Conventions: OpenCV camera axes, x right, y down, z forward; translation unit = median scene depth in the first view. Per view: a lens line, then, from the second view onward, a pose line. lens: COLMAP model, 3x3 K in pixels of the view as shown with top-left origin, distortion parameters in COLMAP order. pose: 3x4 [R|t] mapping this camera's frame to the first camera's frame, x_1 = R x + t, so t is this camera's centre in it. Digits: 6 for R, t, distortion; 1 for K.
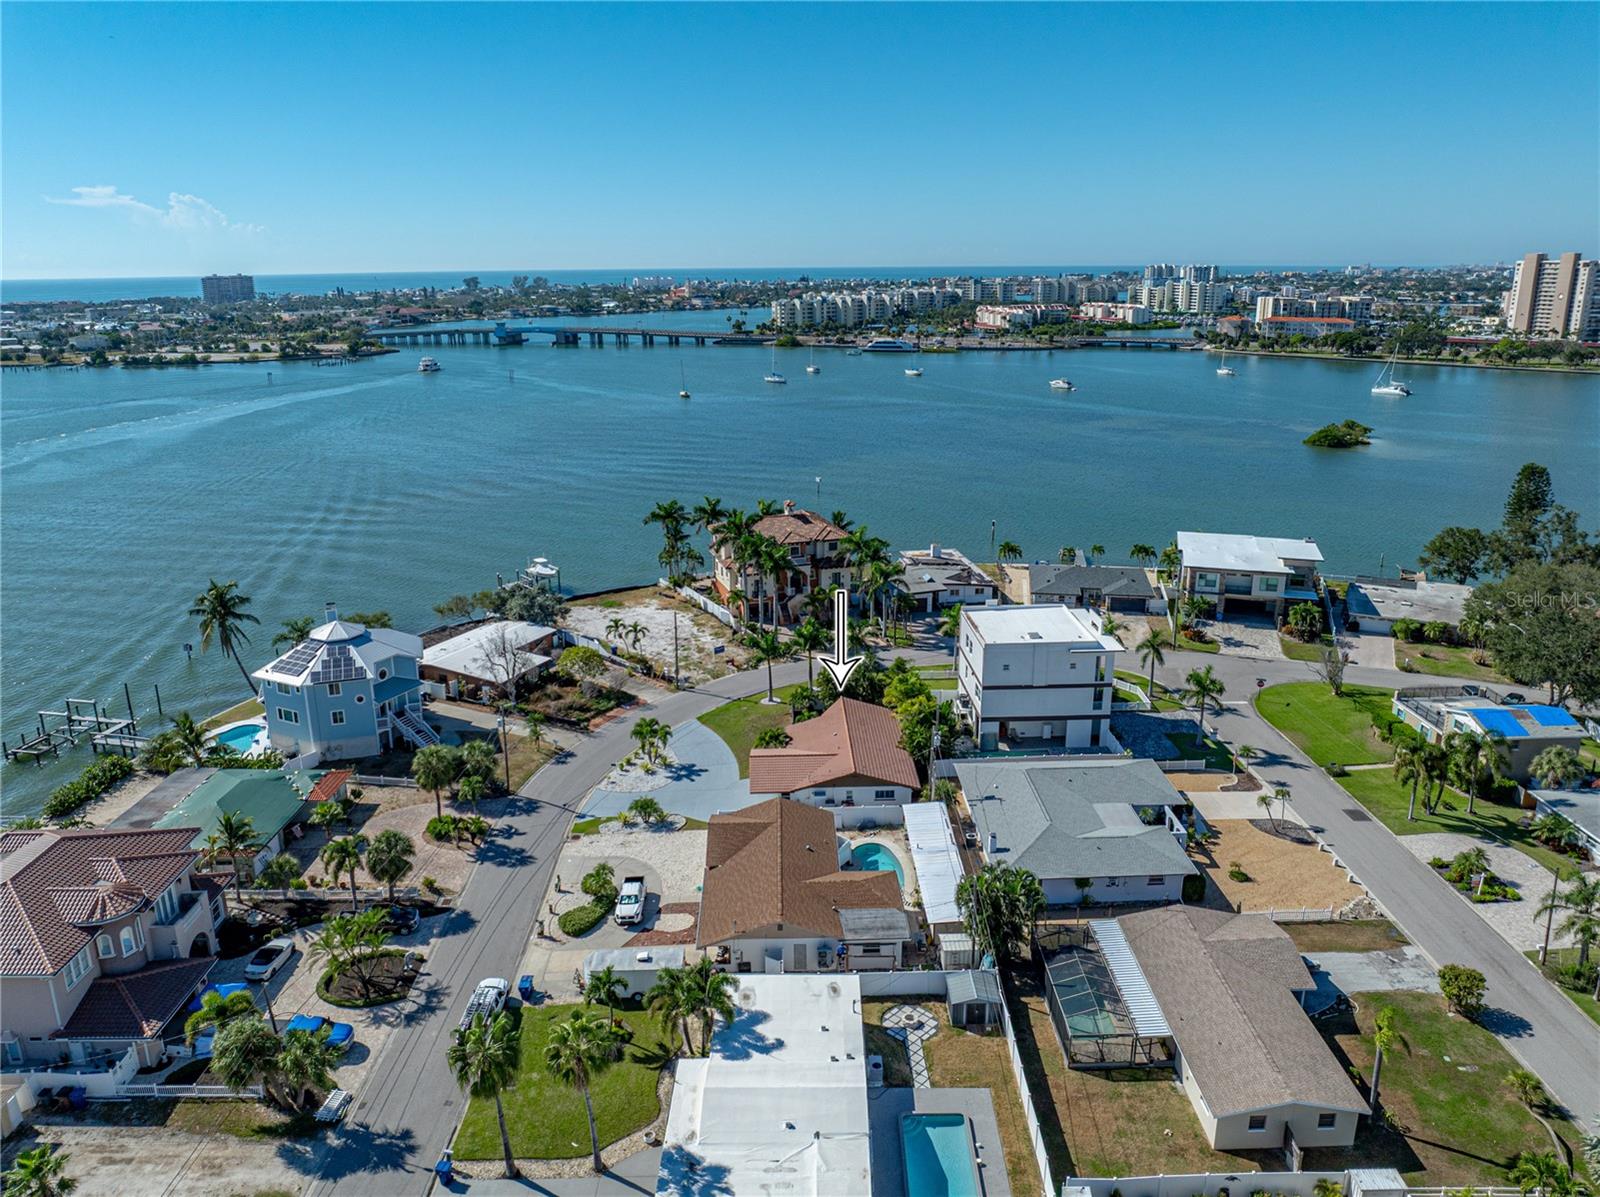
lens RADIAL K [[1128.4, 0, 789.4], [0, 1128.4, 610.7], [0, 0, 1]] dist [-0.040565, 0.011642]
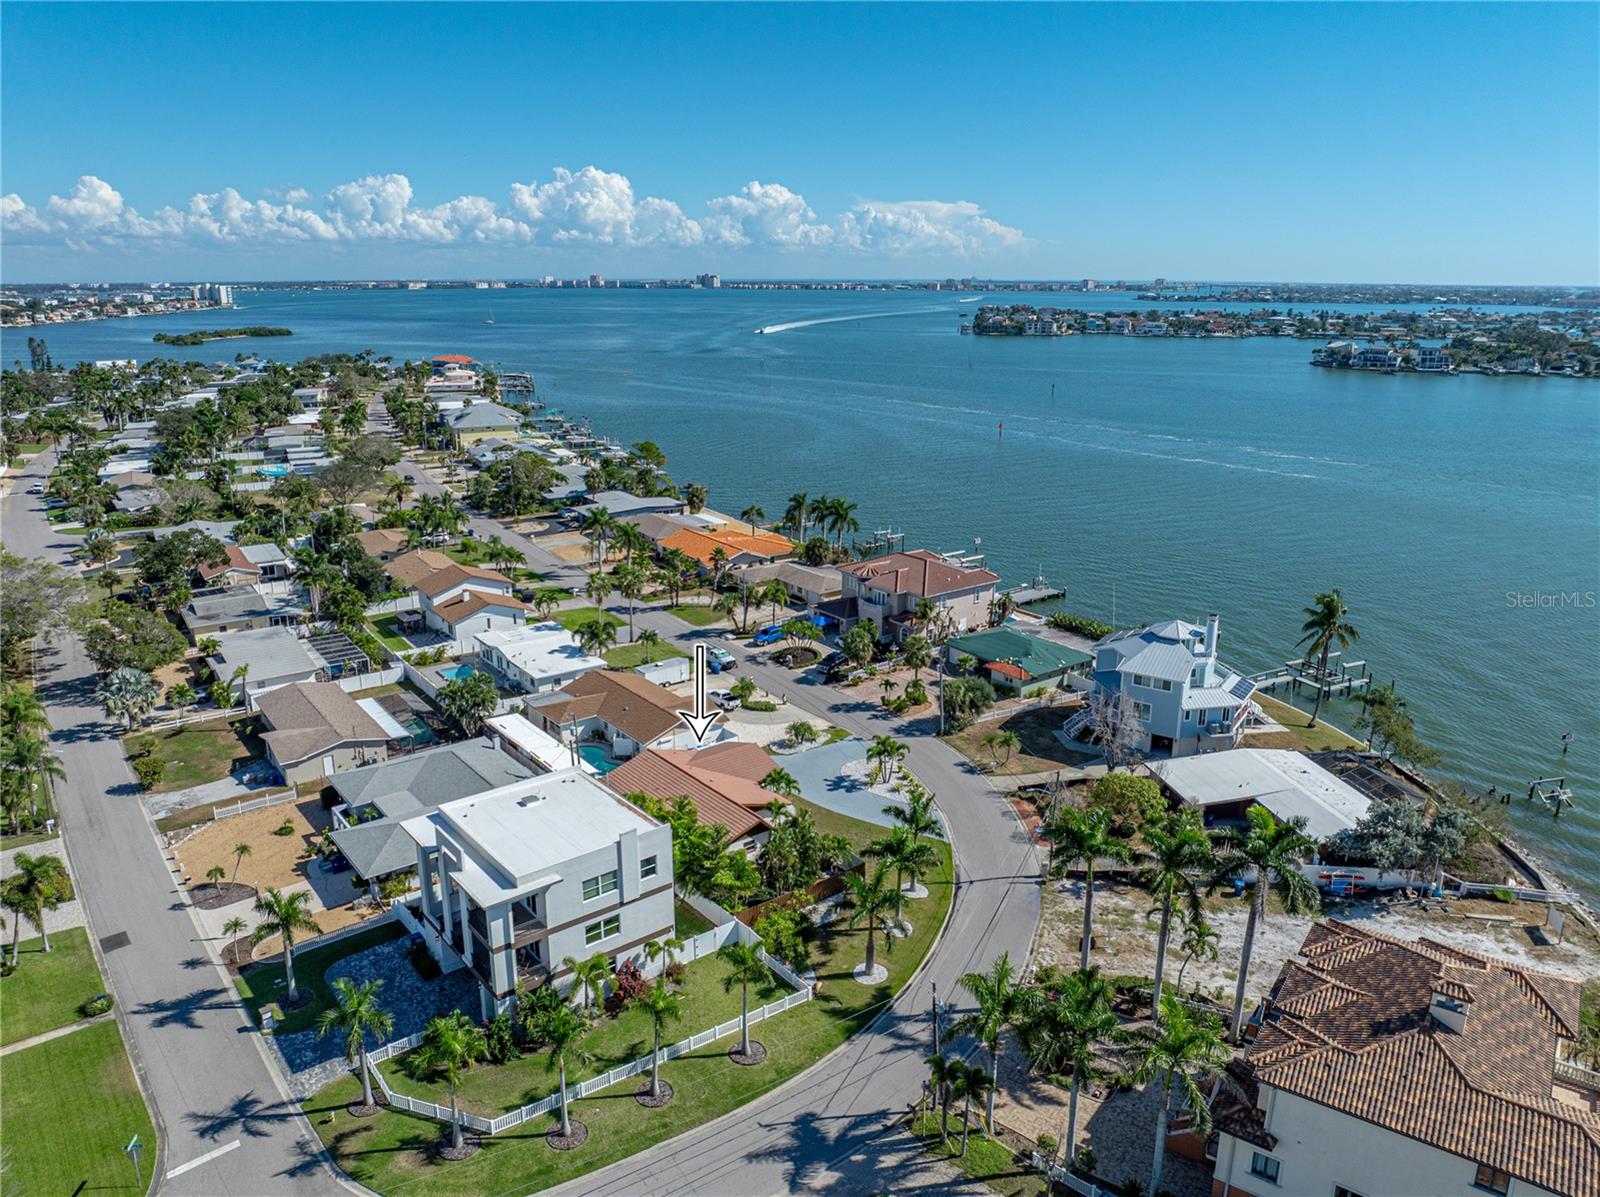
lens RADIAL K [[1128.4, 0, 805.8], [0, 1128.4, 601.0], [0, 0, 1]] dist [-0.040565, 0.011642]
pose [[-0.793823, 0.179358, -0.581099, 0.356208], [-0.172238, 0.850092, 0.497672, -0.356487], [0.583249, 0.495151, -0.643930, 1.137905]]
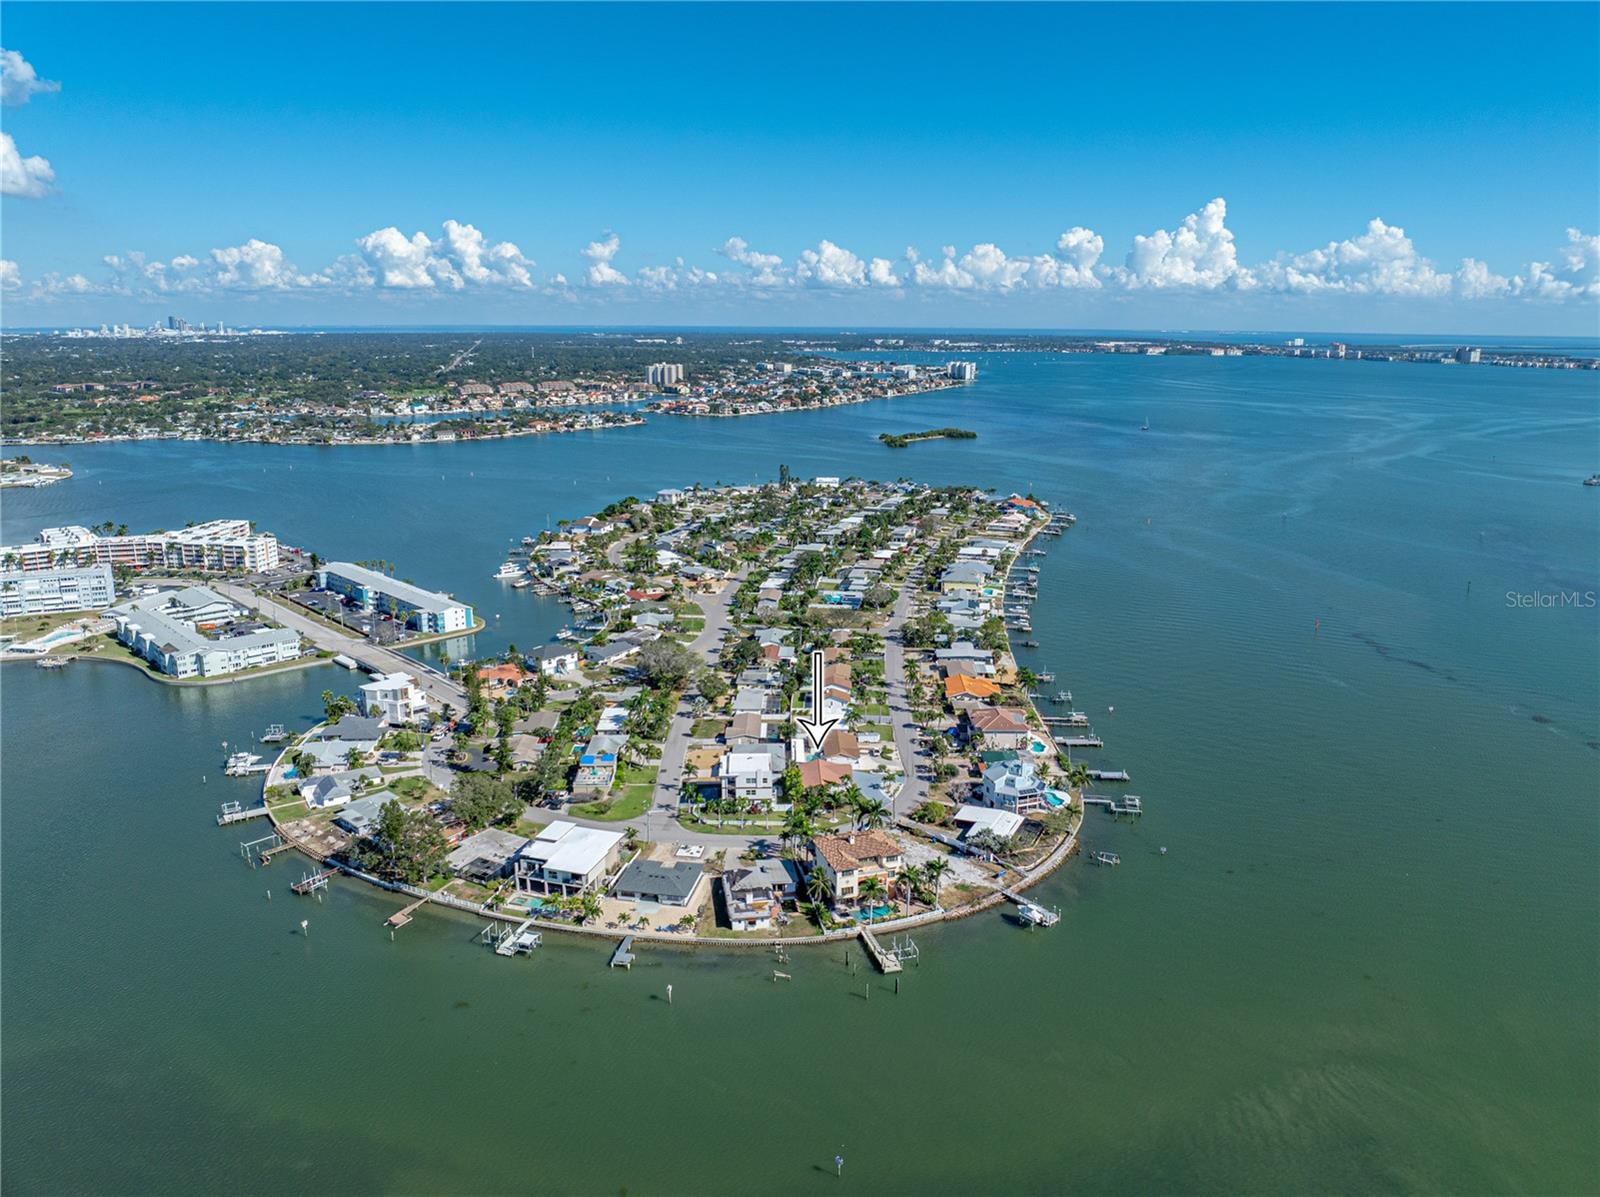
lens RADIAL K [[1128.4, 0, 796.8], [0, 1128.4, 596.9], [0, 0, 1]] dist [-0.040565, 0.011642]
pose [[-0.999929, 0.009914, -0.006559, 0.090833], [0.005129, 0.857582, 0.514321, -1.290713], [0.010724, 0.514251, -0.857573, 2.370718]]
